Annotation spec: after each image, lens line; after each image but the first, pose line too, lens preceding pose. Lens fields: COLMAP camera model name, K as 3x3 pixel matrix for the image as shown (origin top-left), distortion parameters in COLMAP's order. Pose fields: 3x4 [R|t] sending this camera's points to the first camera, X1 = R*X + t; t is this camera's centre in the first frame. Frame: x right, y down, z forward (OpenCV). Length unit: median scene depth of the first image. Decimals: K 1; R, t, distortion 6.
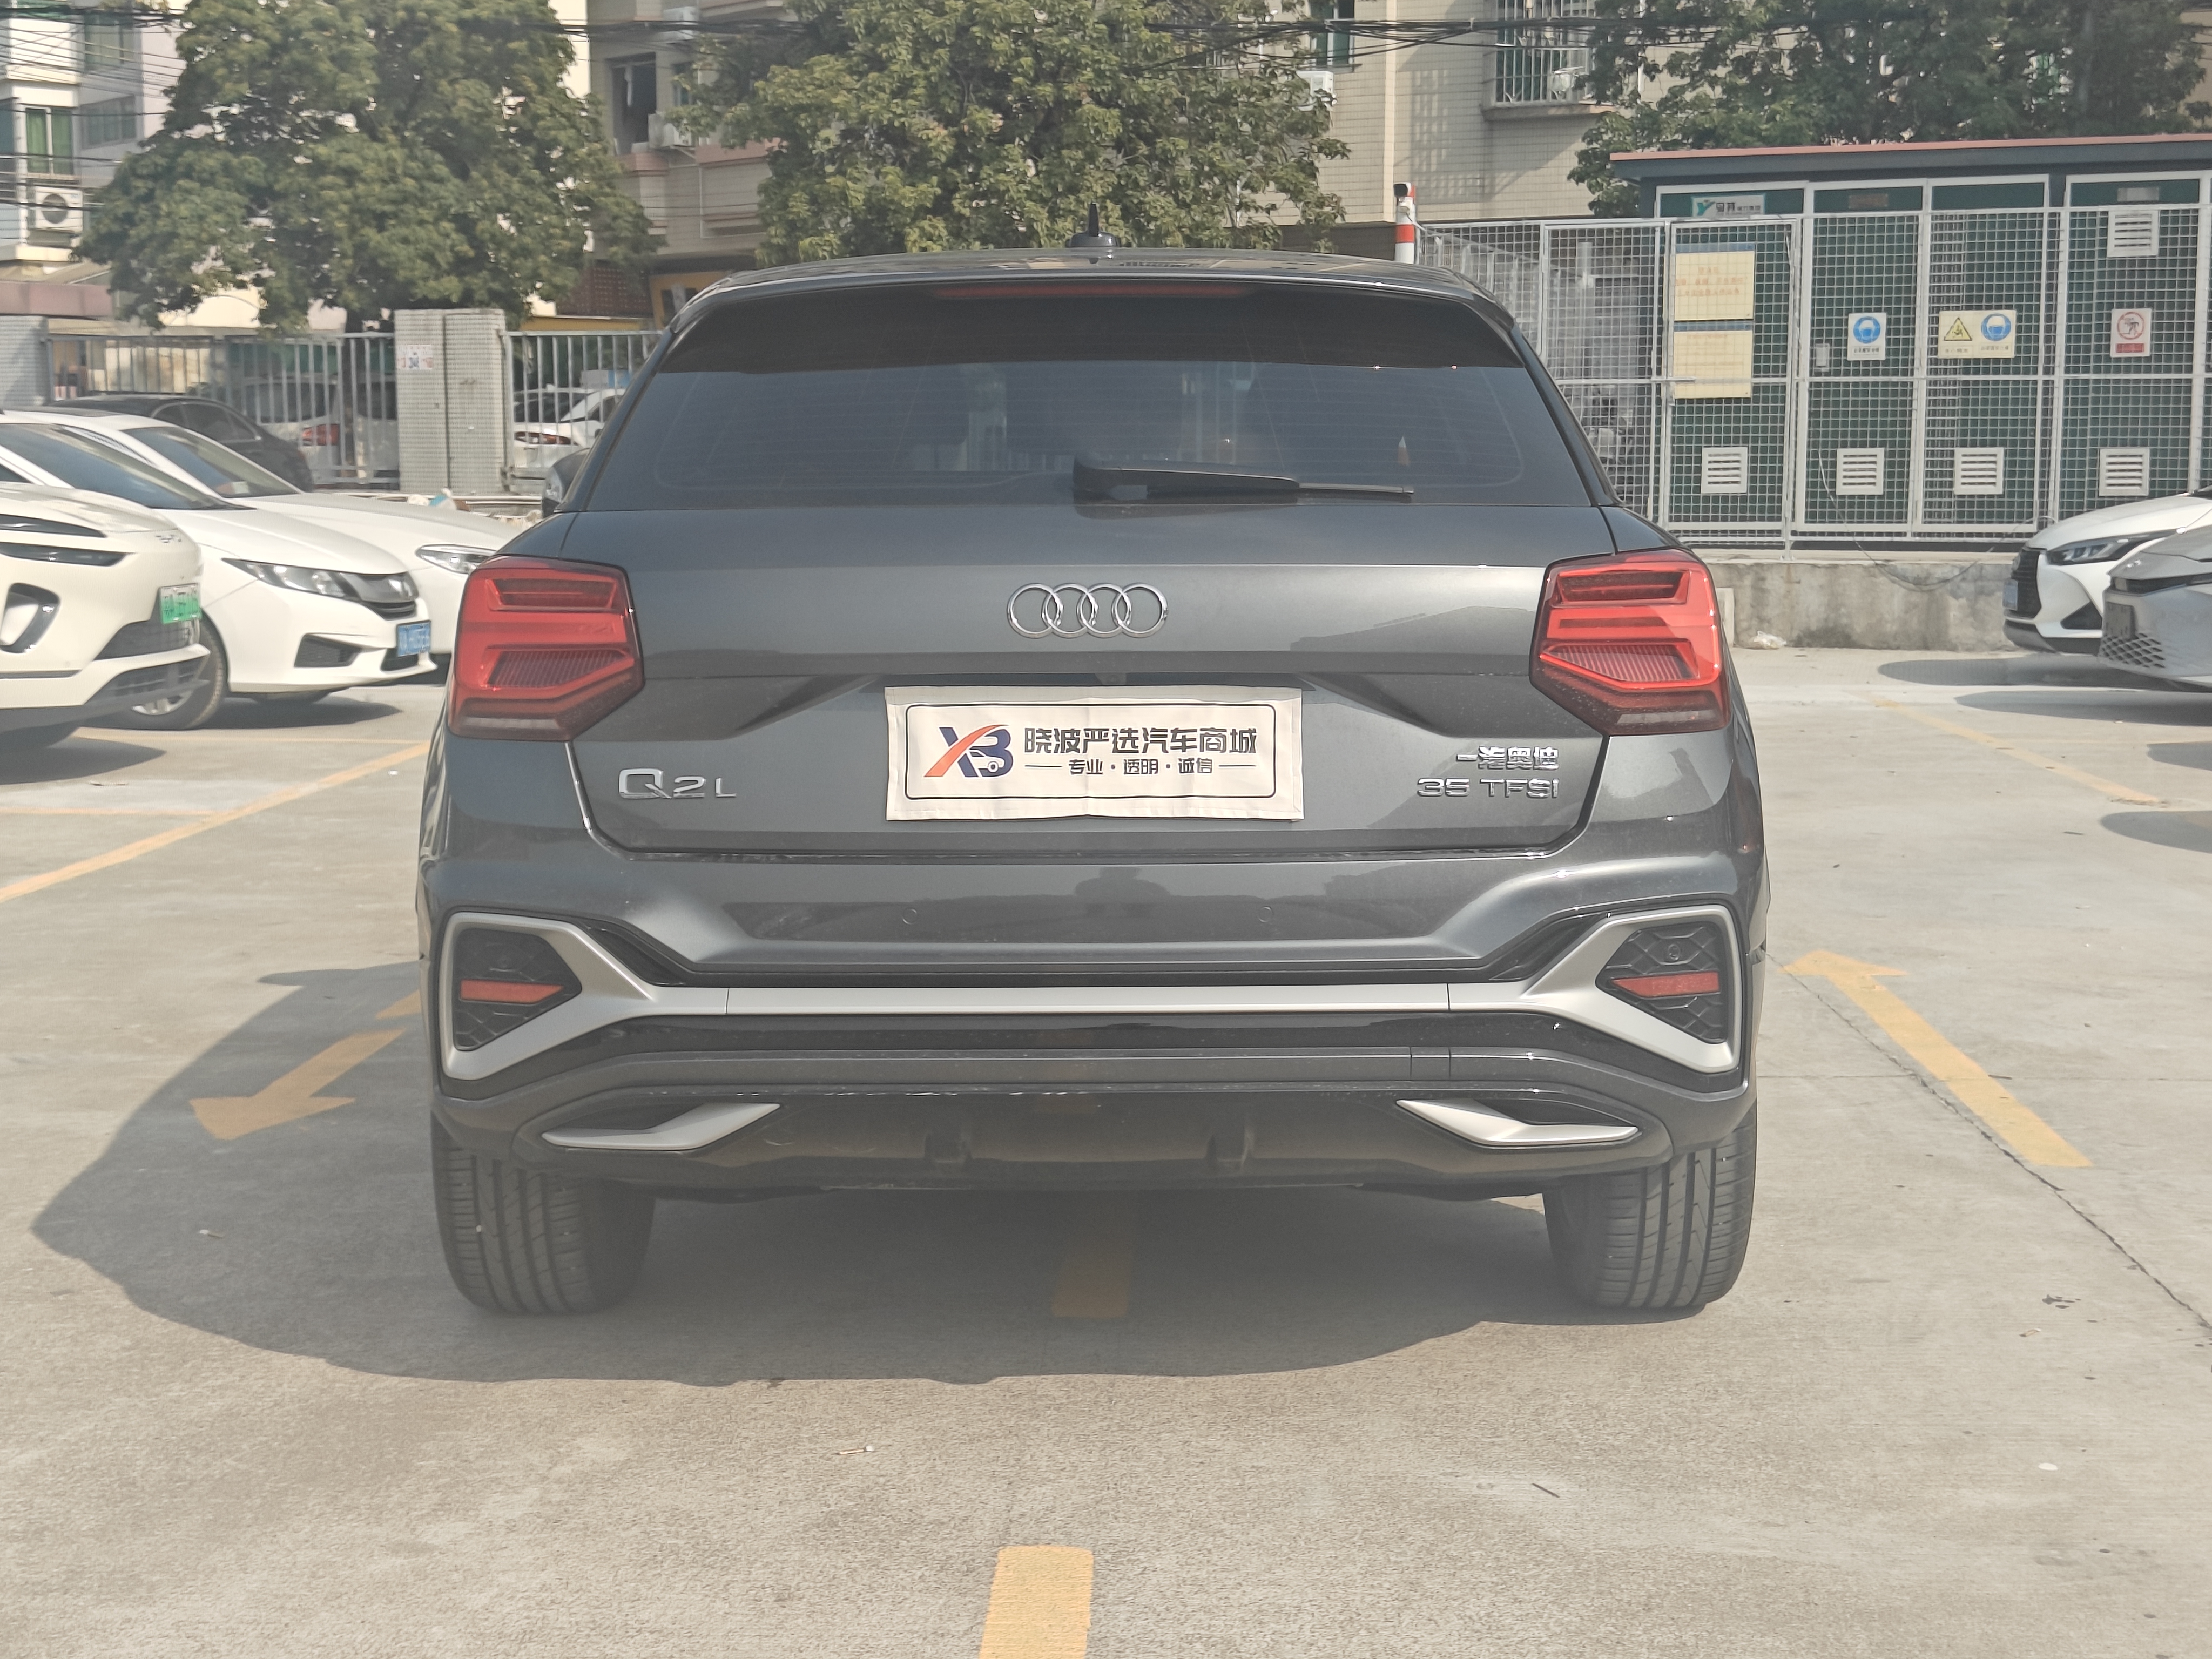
lens RADIAL K [[3148.5, 0, 1118.2], [0, 3148.5, 834.5], [0, 0, 1]] dist [0.031838, 0.000000]
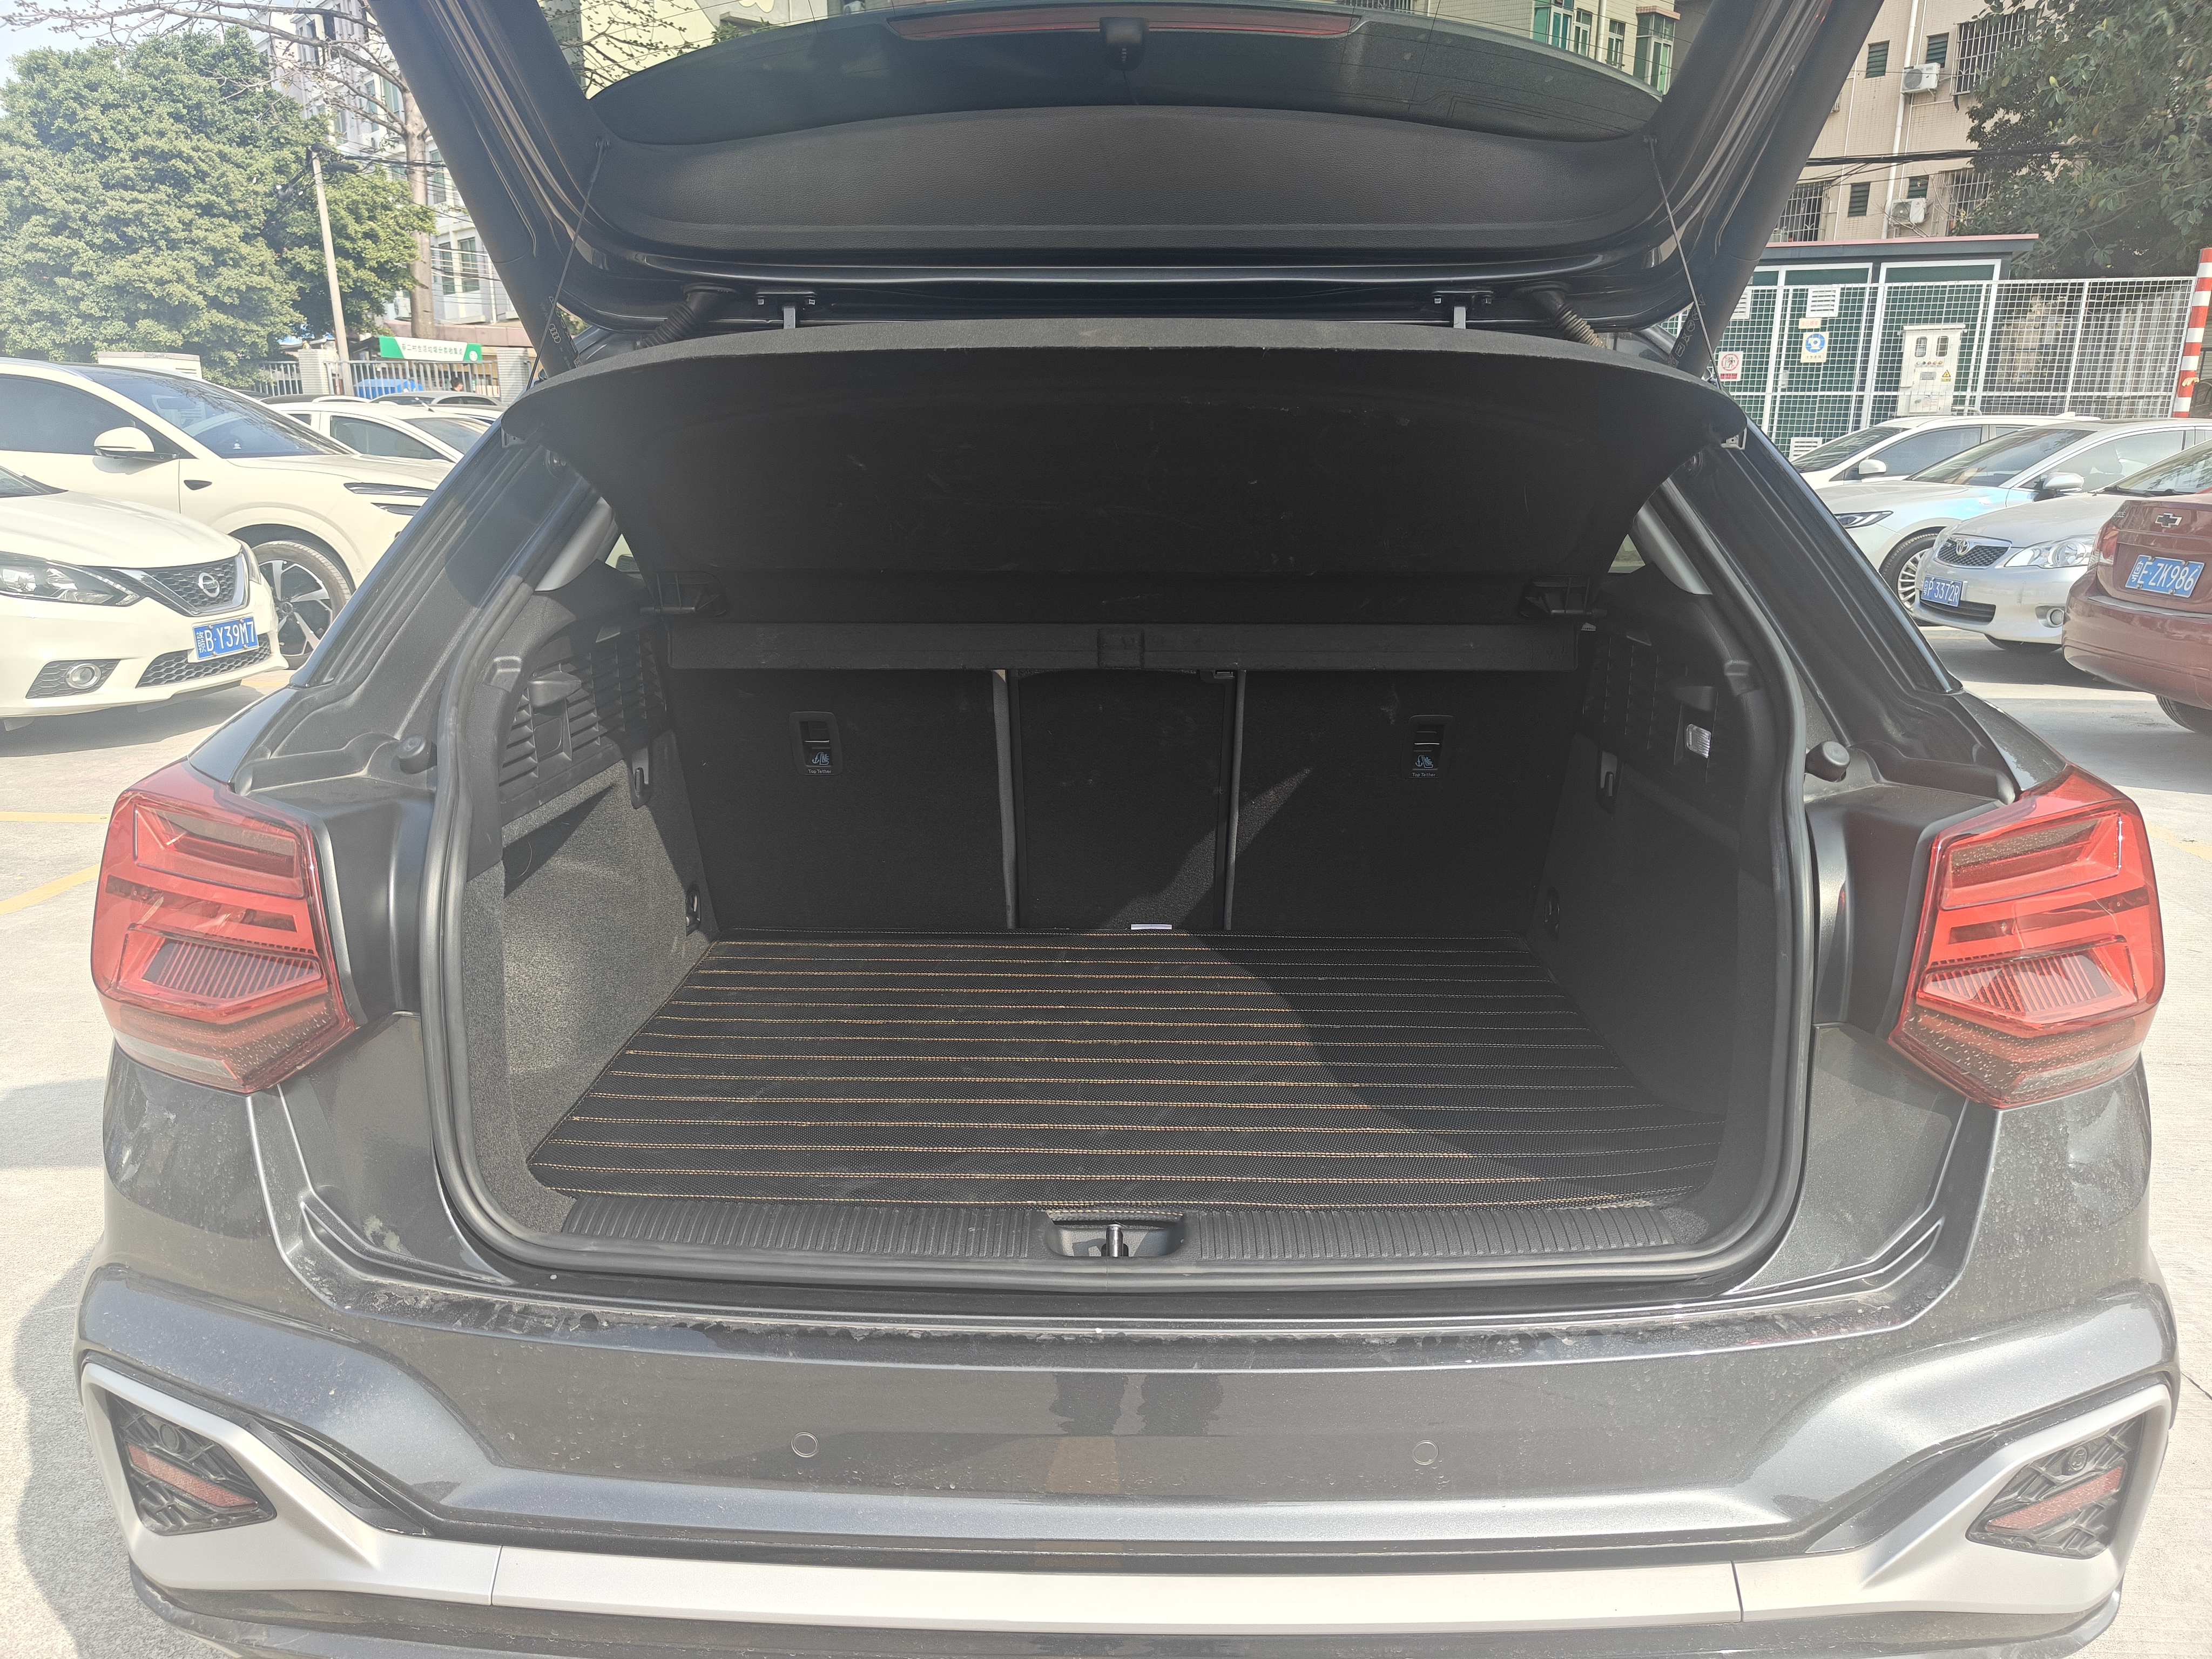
lens RADIAL K [[1565.7, 0, 1097.7], [0, 1565.7, 828.7], [0, 0, 1]] dist [0.009654, 0.008401]
pose [[0.999890, 0.010448, -0.010532, -0.004334], [-0.008962, 0.991152, 0.132427, -0.022252], [0.011822, -0.132318, 0.991137, 0.132429]]
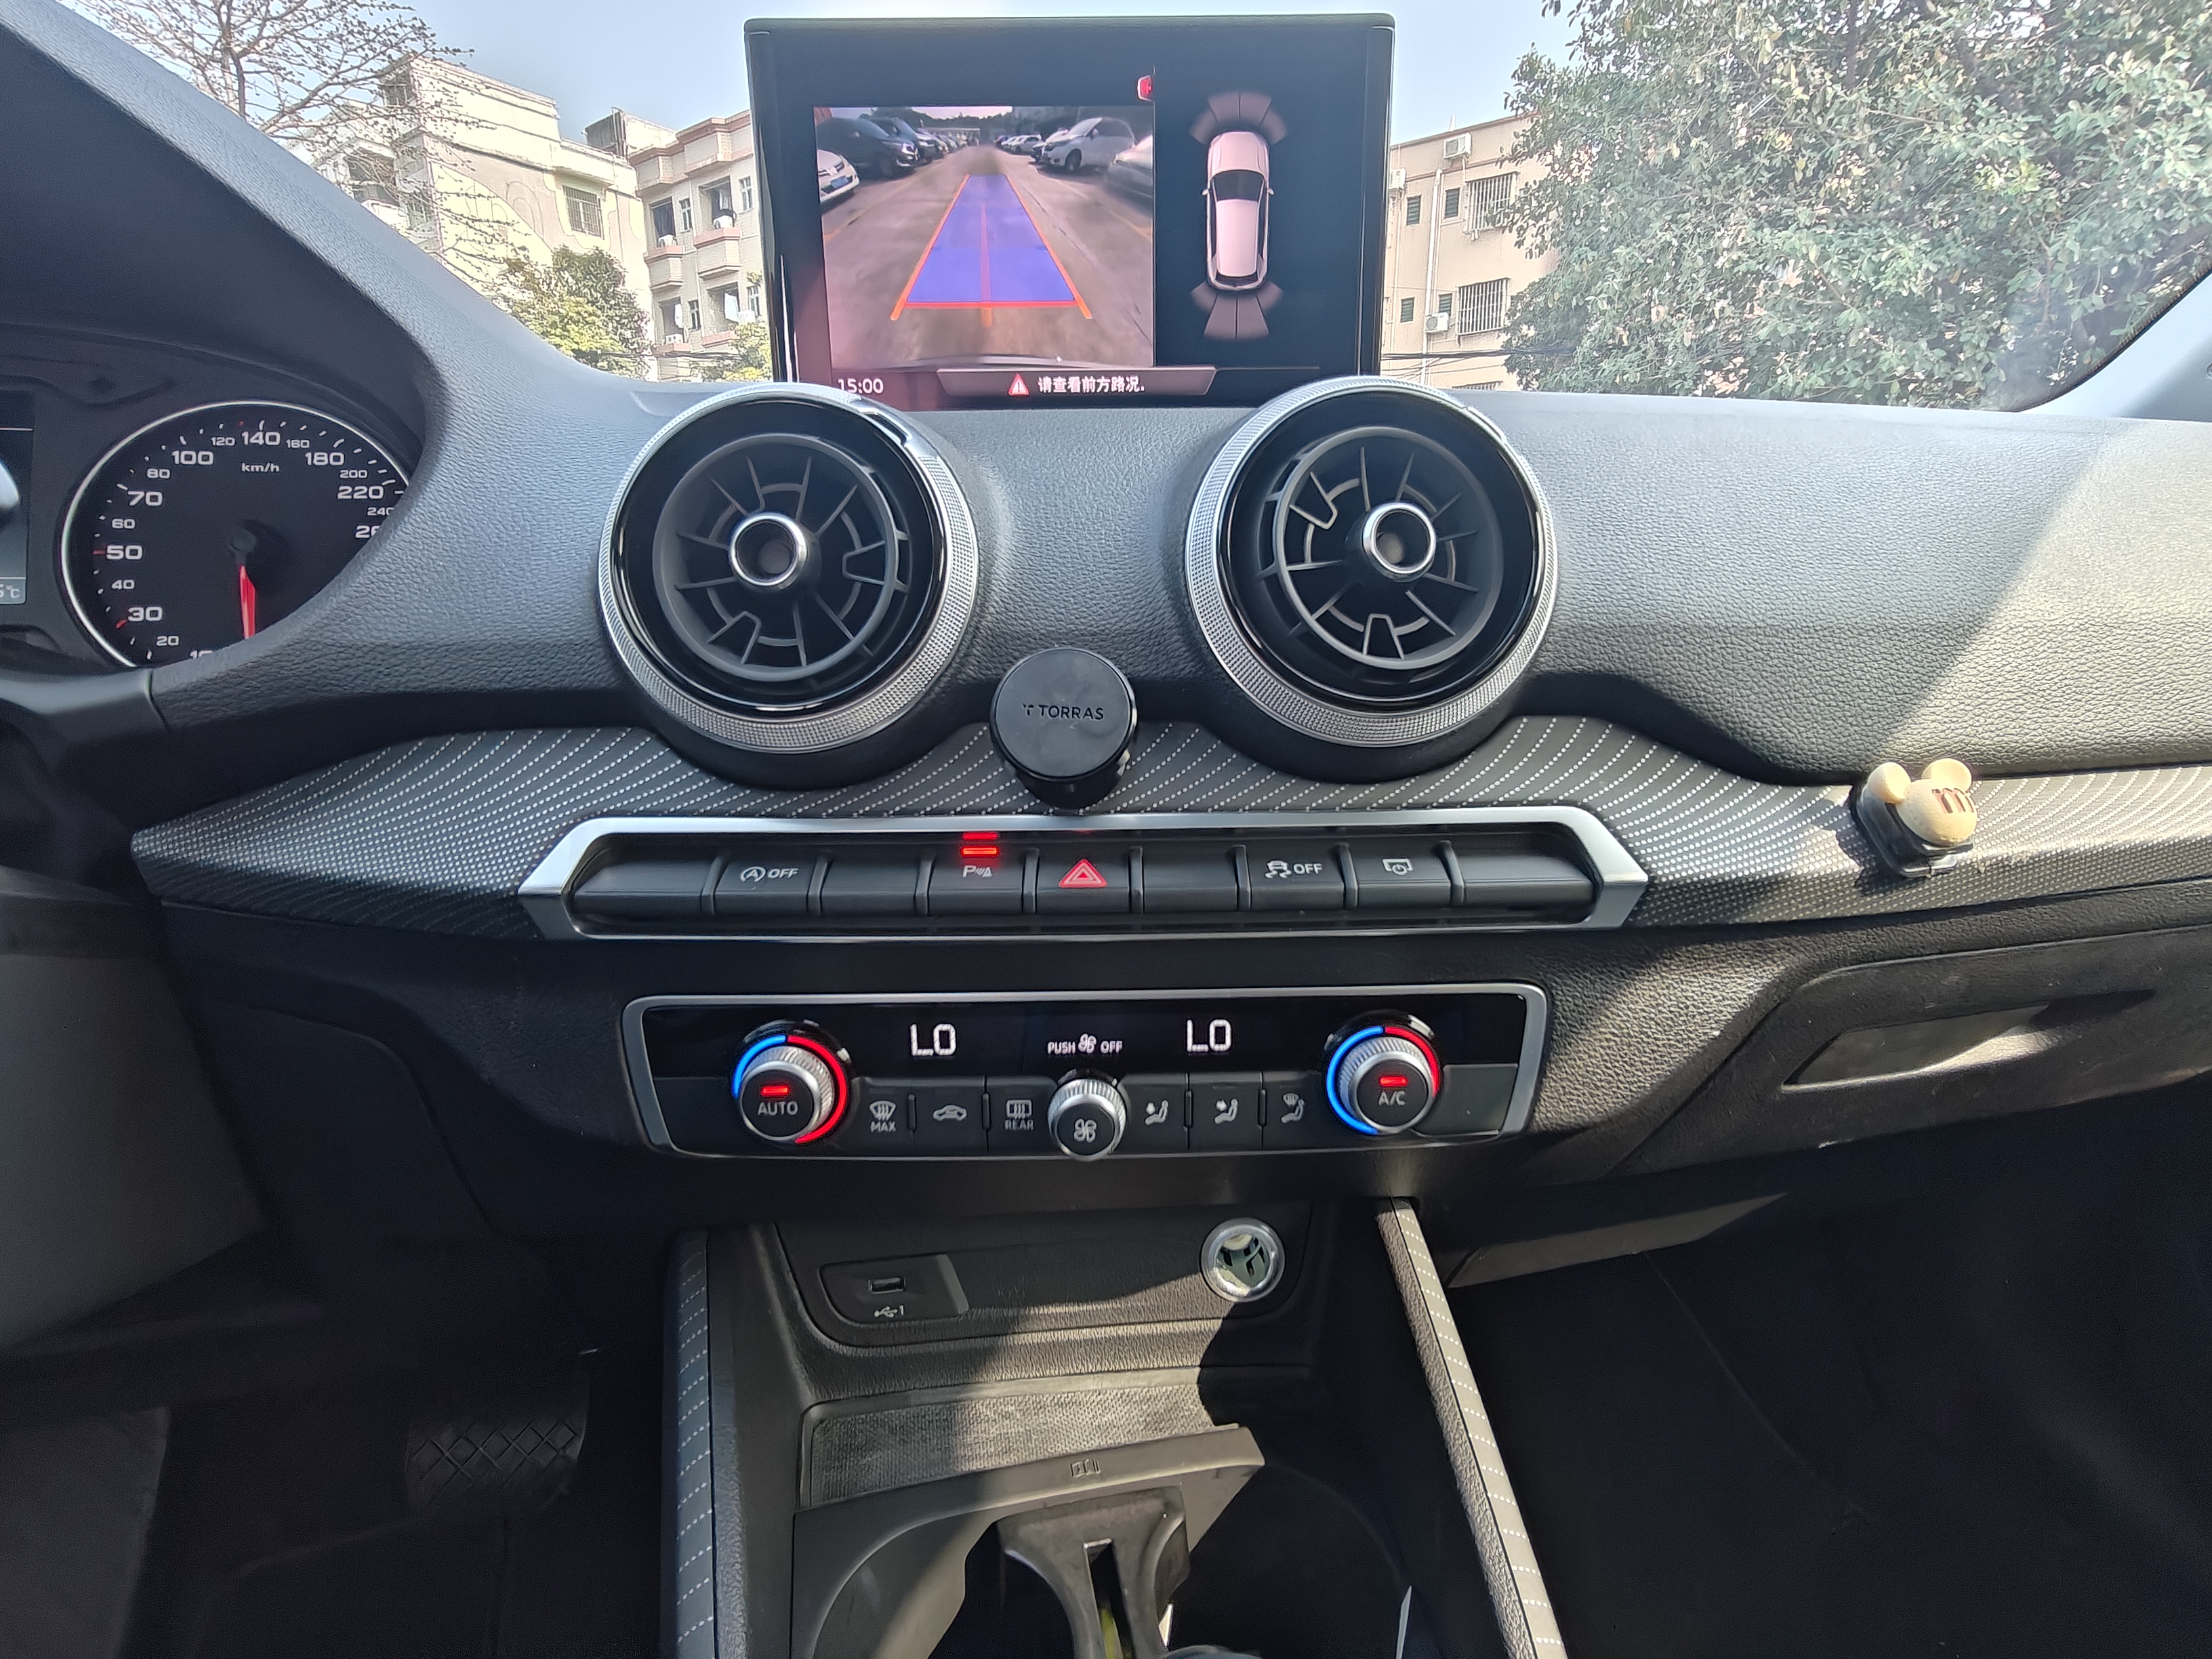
lens RADIAL K [[1042.1, 0, 1116.5], [0, 1042.1, 819.5], [0, 0, 1]] dist [0.003452, 0.000276]
pose [[0.980983, -0.047593, 0.188166, -0.001867], [0.026412, 0.993186, 0.113508, -0.018692], [-0.192286, -0.106380, 0.975556, 0.312161]]
